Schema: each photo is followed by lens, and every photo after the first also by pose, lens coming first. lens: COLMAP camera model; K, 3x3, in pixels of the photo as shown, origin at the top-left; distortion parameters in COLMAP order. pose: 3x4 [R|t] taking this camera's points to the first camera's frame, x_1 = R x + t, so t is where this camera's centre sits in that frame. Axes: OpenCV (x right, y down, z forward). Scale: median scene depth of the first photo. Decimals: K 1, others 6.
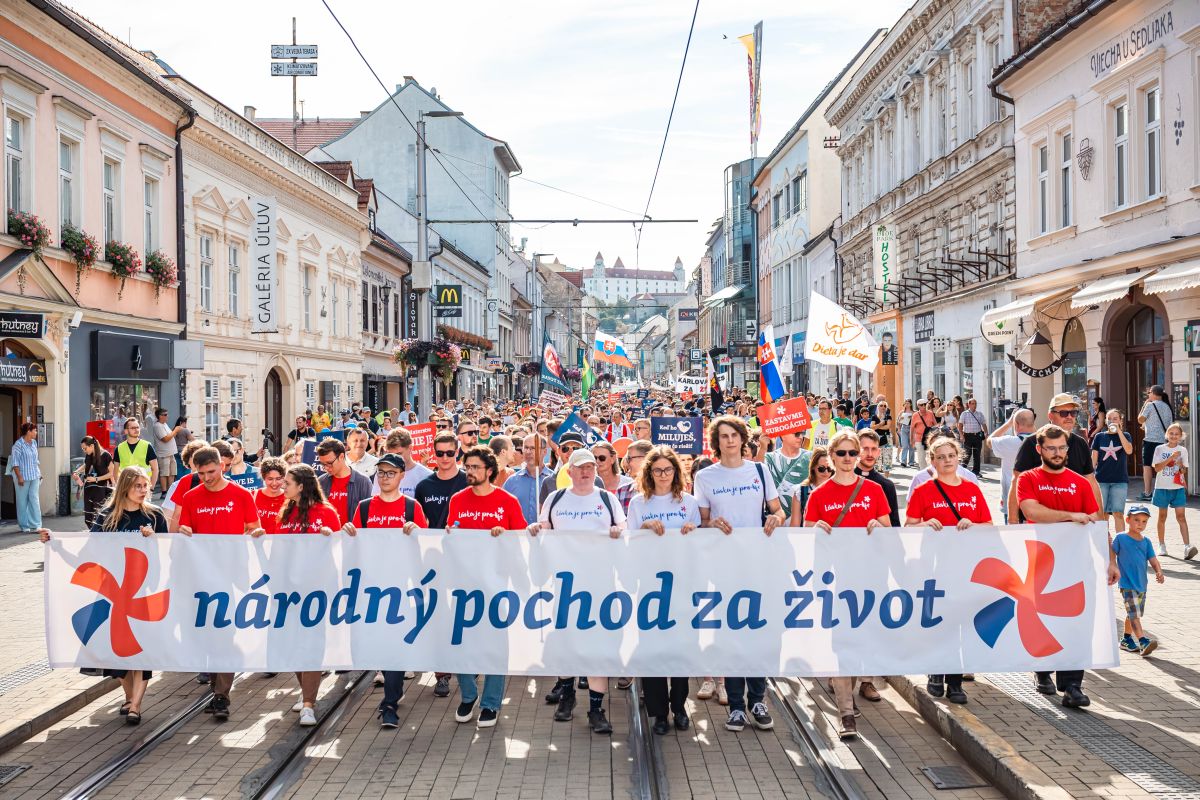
lens RADIAL K [[1519.7, 0, 597.1], [0, 1519.7, 392.2], [0, 0, 1]] dist [0.015875, 0.000000]
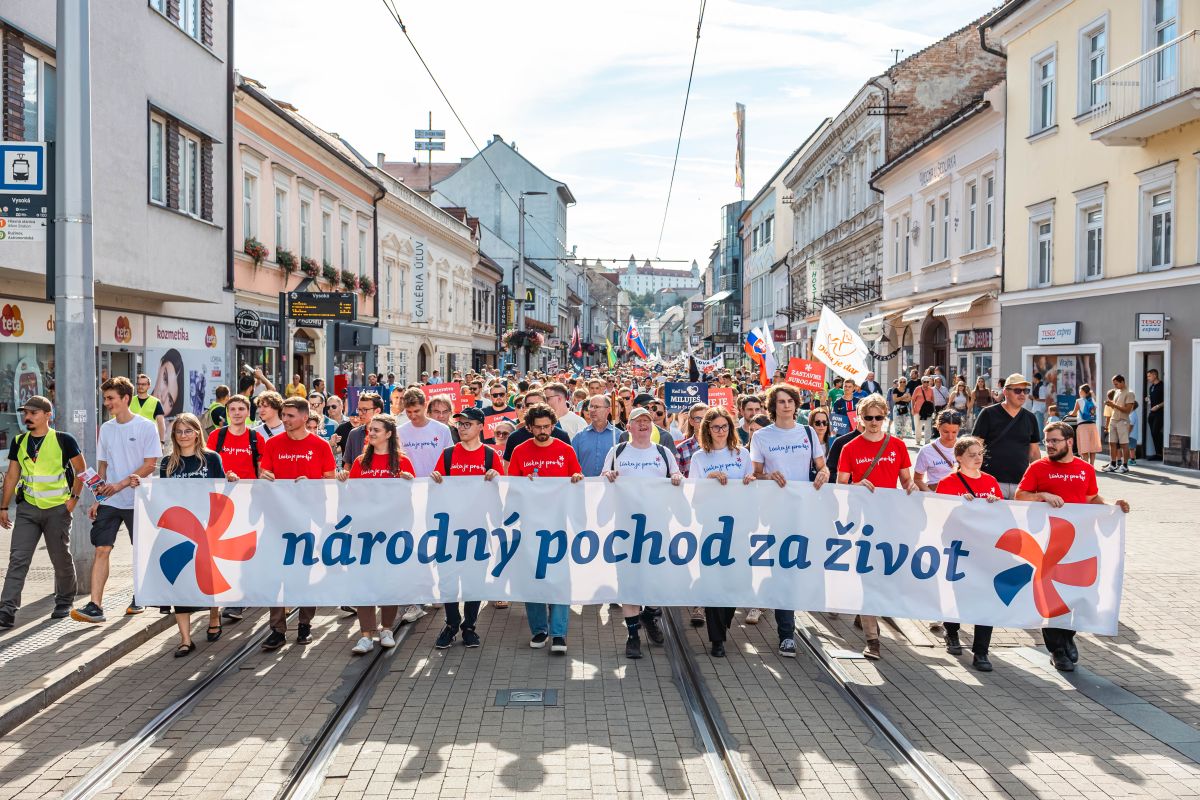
lens RADIAL K [[1192.2, 0, 630.3], [0, 1192.2, 394.0], [0, 0, 1]] dist [0.024522, 0.000000]
pose [[0.999776, 0.021075, 0.002079, 0.002235], [-0.021120, 0.999472, 0.024685, 0.000062], [-0.001558, -0.024723, 0.999693, -0.200936]]
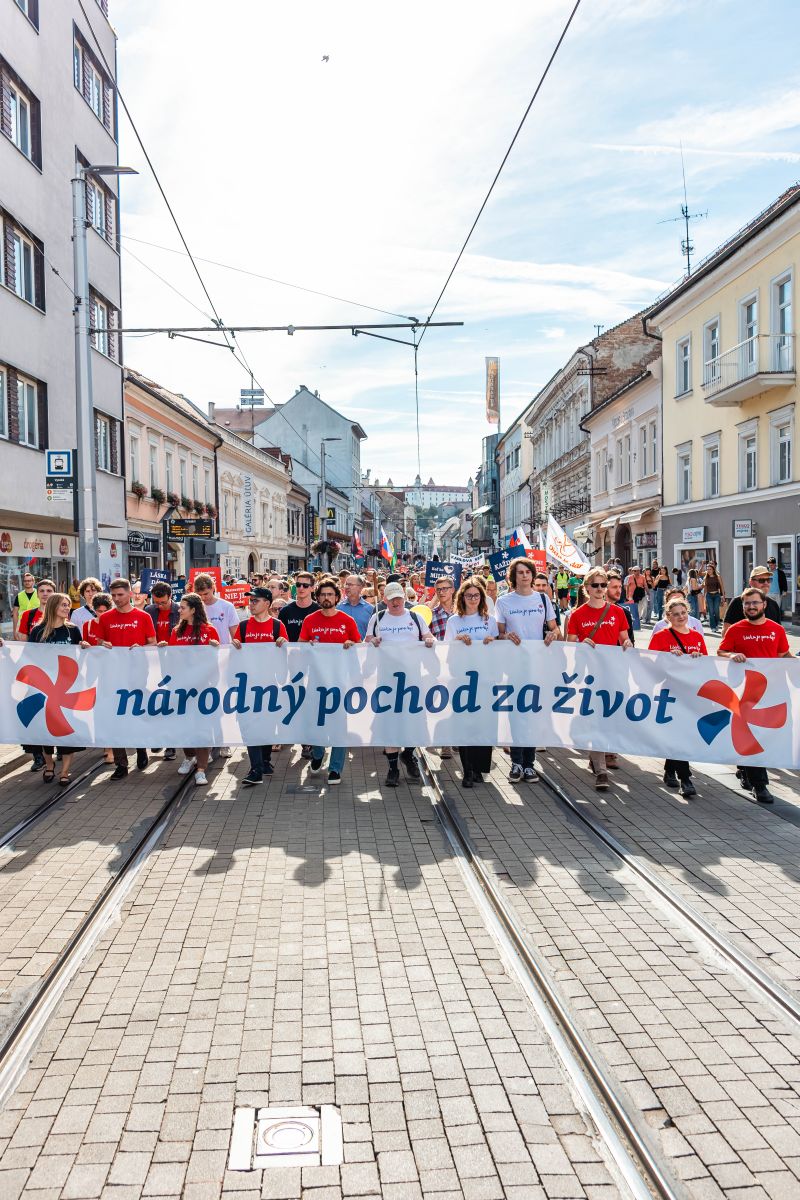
lens RADIAL K [[999.7, 0, 401.1], [0, 999.7, 597.1], [0, 0, 1]] dist [0.039209, 0.007453]
pose [[0.999875, -0.001090, -0.015751, 0.015110], [0.001564, 0.999544, 0.030158, 0.002860], [0.015711, -0.030179, 0.999421, -0.322871]]
